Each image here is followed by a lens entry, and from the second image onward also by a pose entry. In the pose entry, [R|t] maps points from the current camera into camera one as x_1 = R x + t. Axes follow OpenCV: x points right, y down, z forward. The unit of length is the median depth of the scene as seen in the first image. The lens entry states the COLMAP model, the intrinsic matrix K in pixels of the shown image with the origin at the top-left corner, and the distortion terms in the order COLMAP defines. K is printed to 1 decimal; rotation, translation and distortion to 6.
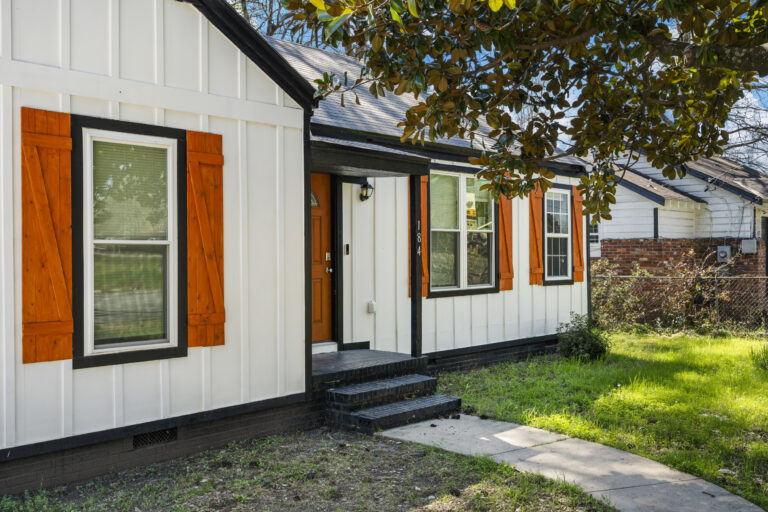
lens RADIAL K [[764.4, 0, 384.4], [0, 764.4, 251.7], [0, 0, 1]] dist [0.024487, 0.000000]
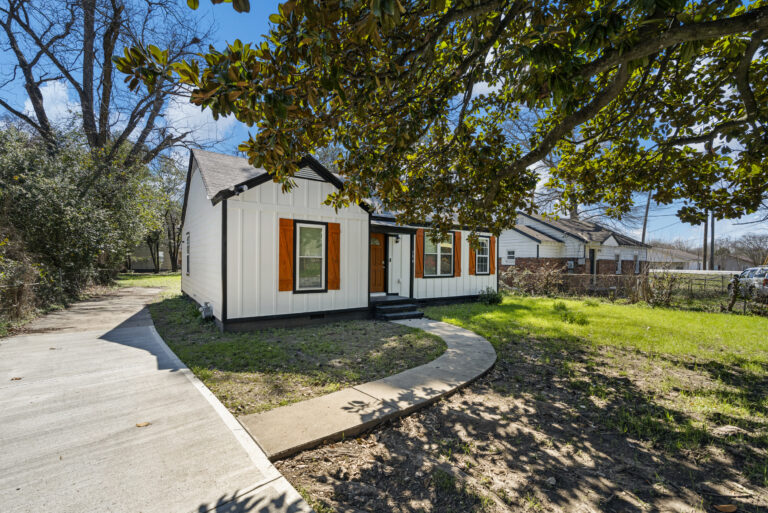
lens RADIAL K [[344.5, 0, 383.2], [0, 344.5, 262.9], [0, 0, 1]] dist [0.003520, 0.000091]
pose [[0.980586, 0.017905, -0.195268, 0.186936], [-0.016597, 0.999828, 0.008334, -0.002972], [0.195384, -0.004931, 0.980714, -0.278545]]
